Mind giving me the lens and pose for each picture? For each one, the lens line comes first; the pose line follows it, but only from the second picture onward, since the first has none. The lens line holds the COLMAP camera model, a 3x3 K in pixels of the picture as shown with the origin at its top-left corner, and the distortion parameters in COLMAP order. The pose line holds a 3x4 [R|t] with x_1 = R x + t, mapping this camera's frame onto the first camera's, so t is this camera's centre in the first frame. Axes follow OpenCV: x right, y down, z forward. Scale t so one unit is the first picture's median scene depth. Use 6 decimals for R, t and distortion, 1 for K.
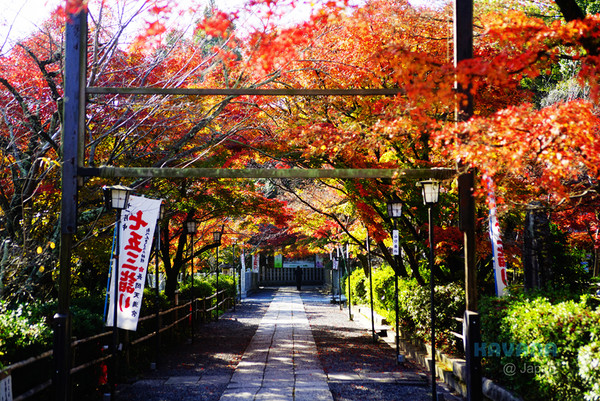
lens RADIAL K [[962.1, 0, 300.0], [0, 962.1, 200.5], [0, 0, 1]] dist [0.102850, 0.157554]
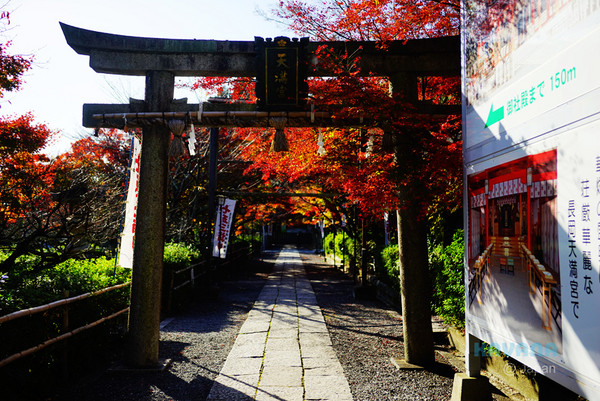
lens RADIAL K [[626.2, 0, 300.0], [0, 626.2, 200.5], [0, 0, 1]] dist [-0.000310, -0.000898]
pose [[0.999870, 0.015497, 0.004353, -0.004226], [-0.015572, 0.999718, 0.017939, -0.025102], [-0.004074, -0.018004, 0.999830, -0.394843]]
